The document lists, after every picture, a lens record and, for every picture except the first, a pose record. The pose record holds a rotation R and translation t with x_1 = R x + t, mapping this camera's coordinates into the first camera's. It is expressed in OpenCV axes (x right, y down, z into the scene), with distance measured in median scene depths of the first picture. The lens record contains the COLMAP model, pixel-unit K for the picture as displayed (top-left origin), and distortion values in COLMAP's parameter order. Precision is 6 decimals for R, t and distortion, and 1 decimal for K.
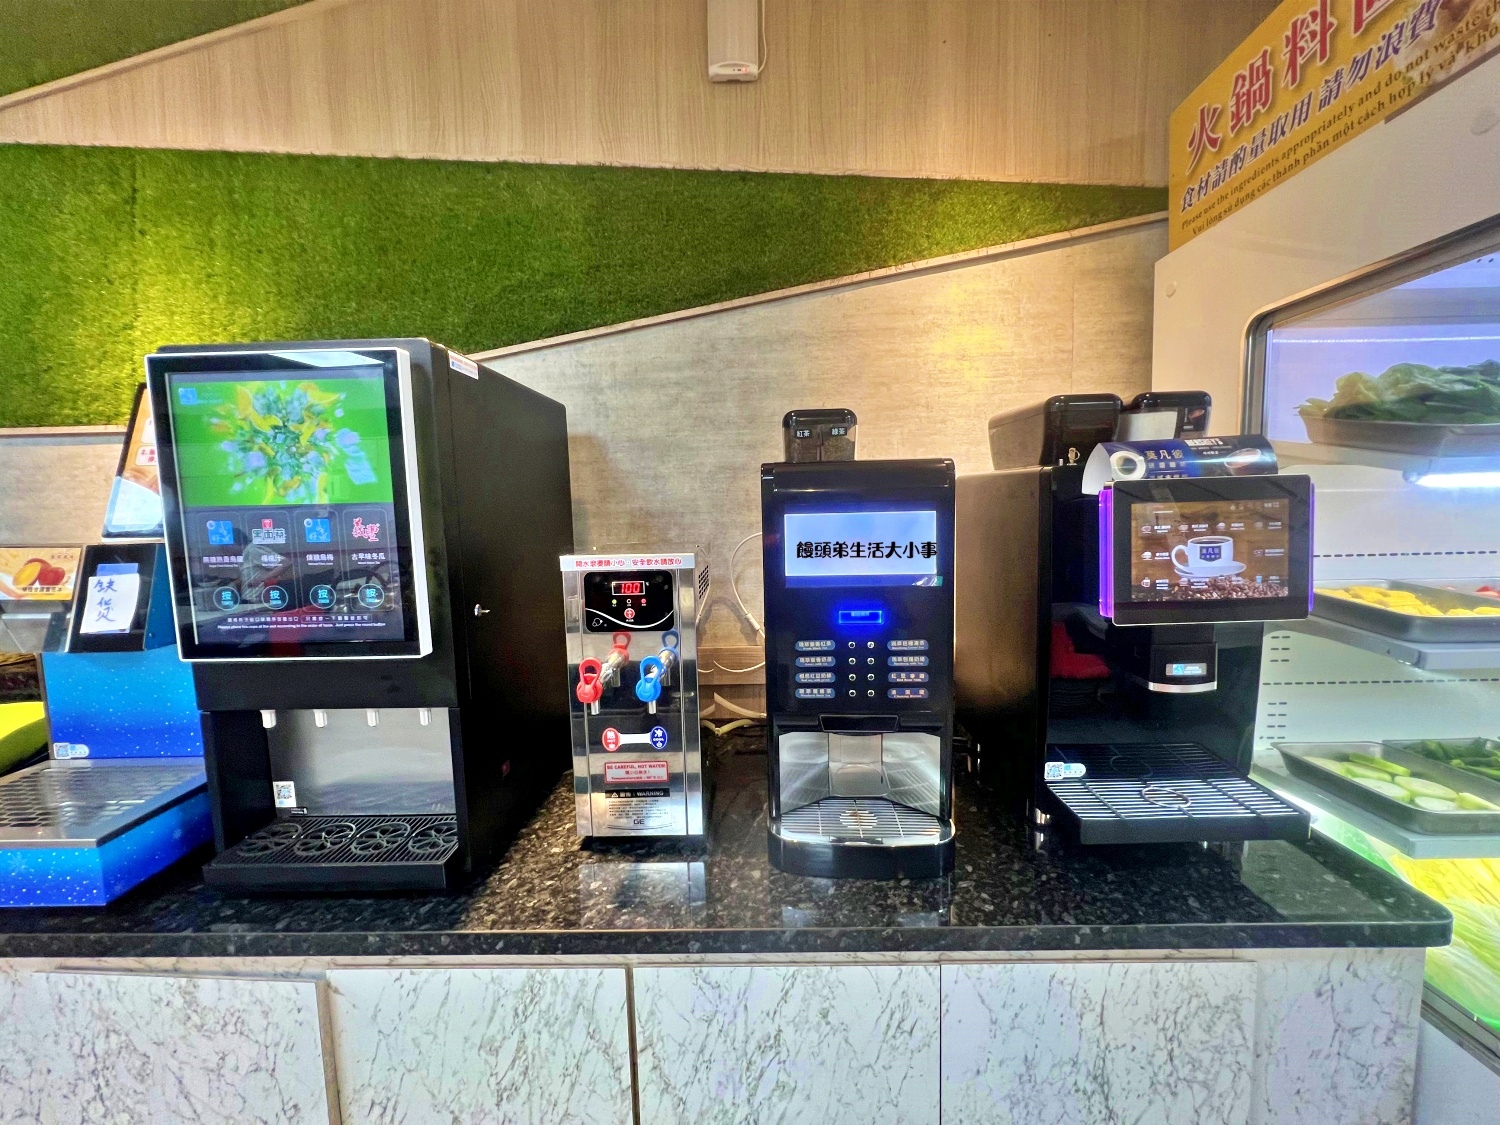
lens RADIAL K [[600.9, 0, 750.0], [0, 600.9, 562.5], [0, 0, 1]] dist [0.002028, -0.000035]
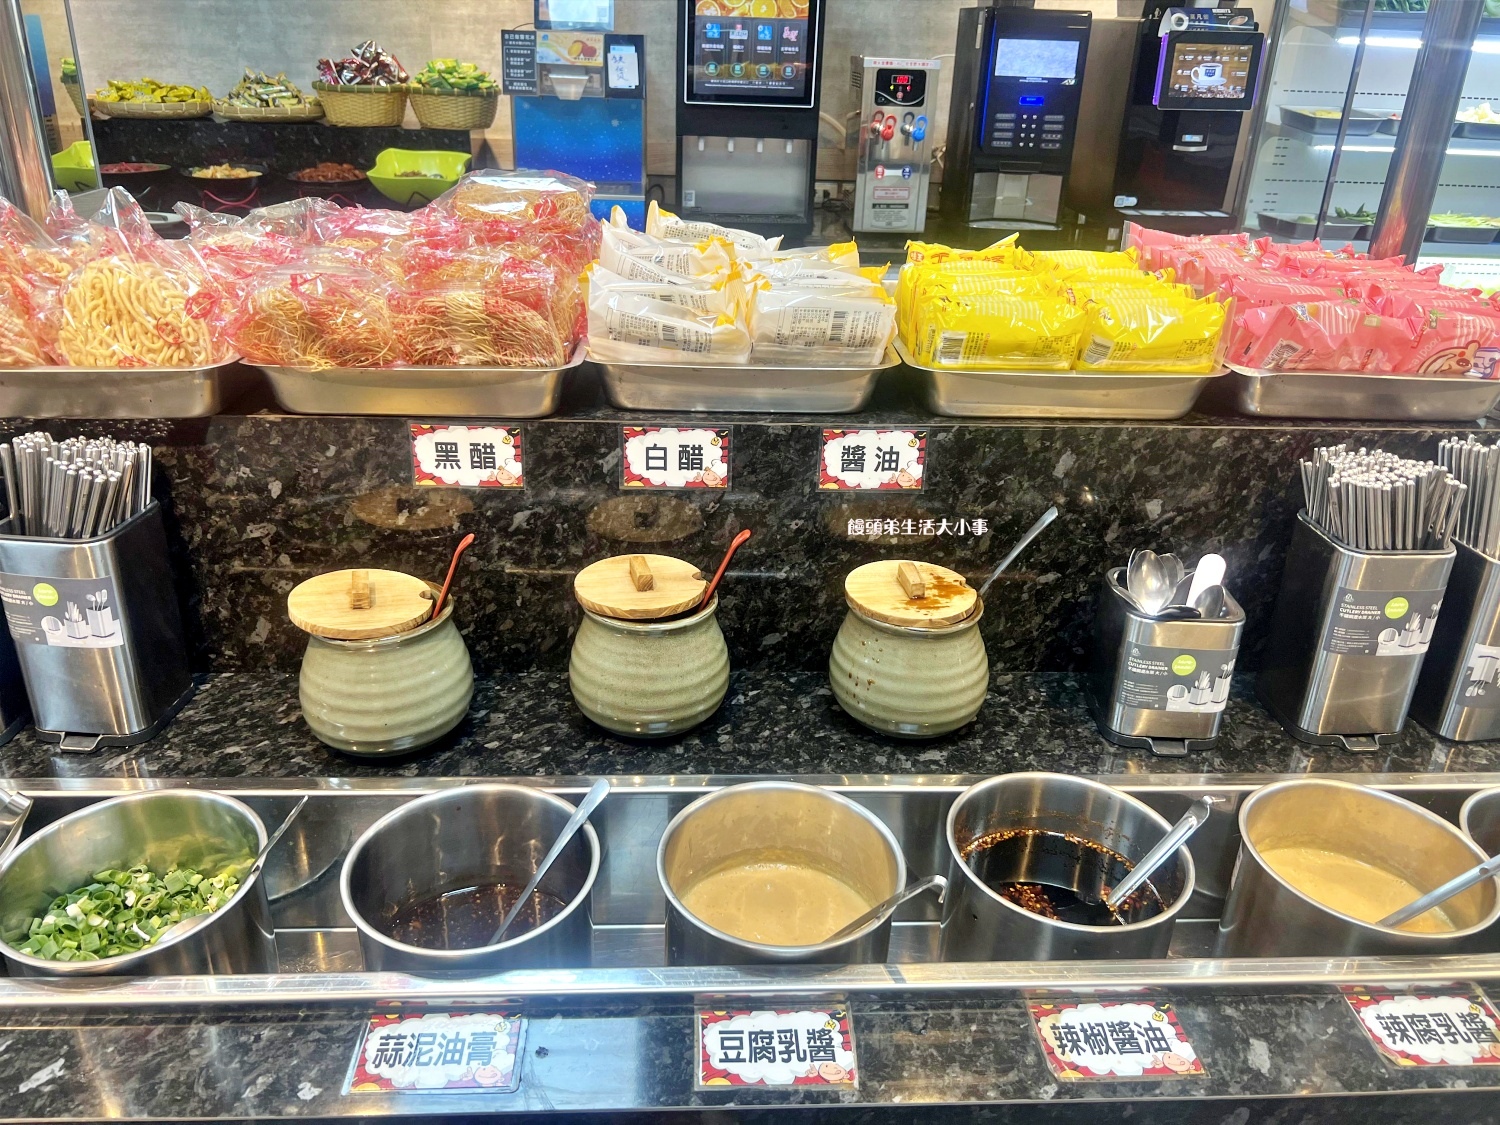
lens RADIAL K [[1156.0, 0, 736.5], [0, 1156.0, 559.8], [0, 0, 1]] dist [0.040001, -0.059863]
pose [[0.996427, 0.026217, 0.080284, -0.992183], [-0.051035, 0.944323, 0.325038, 0.312195], [-0.067293, -0.327974, 0.942287, -2.842499]]
